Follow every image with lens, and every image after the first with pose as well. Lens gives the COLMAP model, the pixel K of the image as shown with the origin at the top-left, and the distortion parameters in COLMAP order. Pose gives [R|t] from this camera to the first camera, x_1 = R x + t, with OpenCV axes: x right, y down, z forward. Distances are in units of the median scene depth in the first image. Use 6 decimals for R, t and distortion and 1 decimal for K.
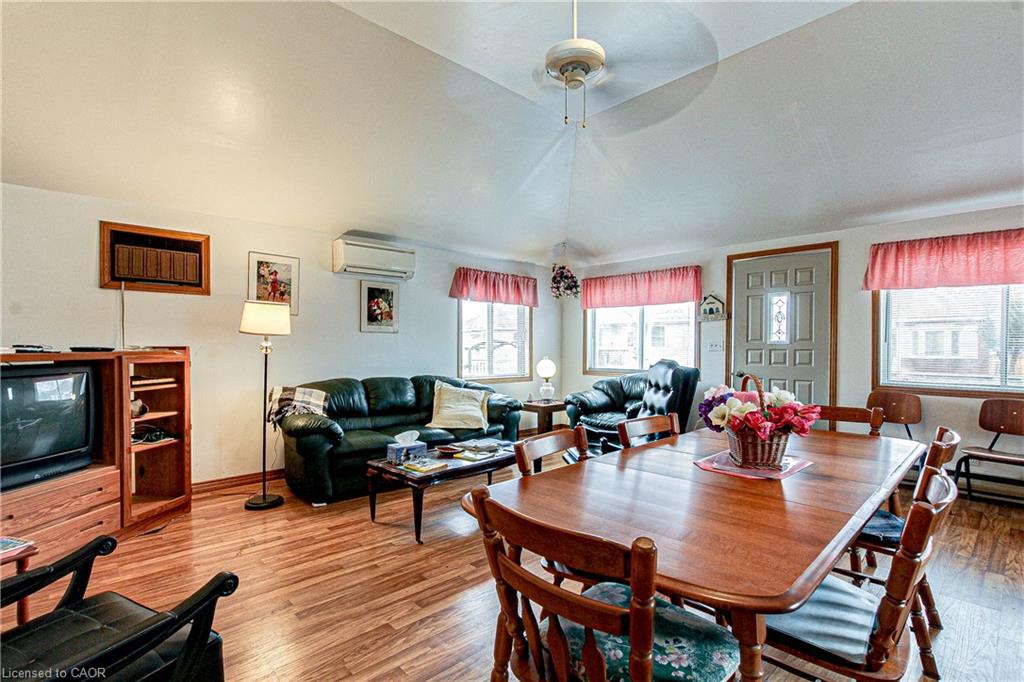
lens RADIAL K [[487.2, 0, 511.1], [0, 487.2, 345.4], [0, 0, 1]] dist [-0.005925, -0.000806]
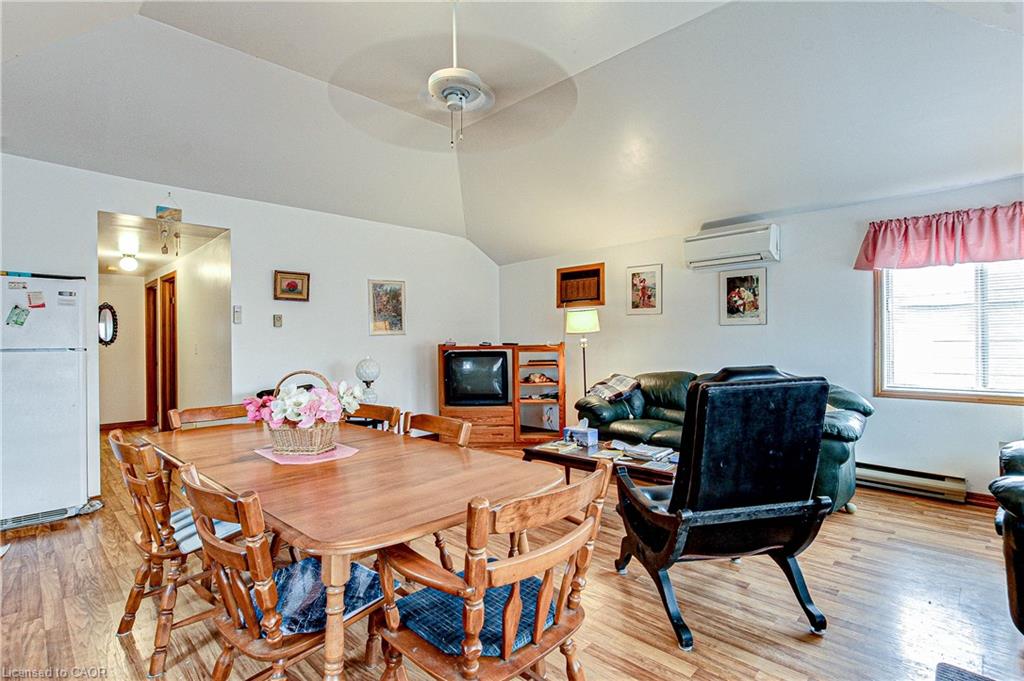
lens RADIAL K [[487.2, 0, 511.2], [0, 487.2, 344.4], [0, 0, 1]] dist [-0.005925, -0.000806]
pose [[0.067261, 0.004654, -0.997725, 0.691339], [0.011078, 0.999924, 0.005411, -0.000698], [0.997674, -0.011417, 0.067204, 0.581337]]
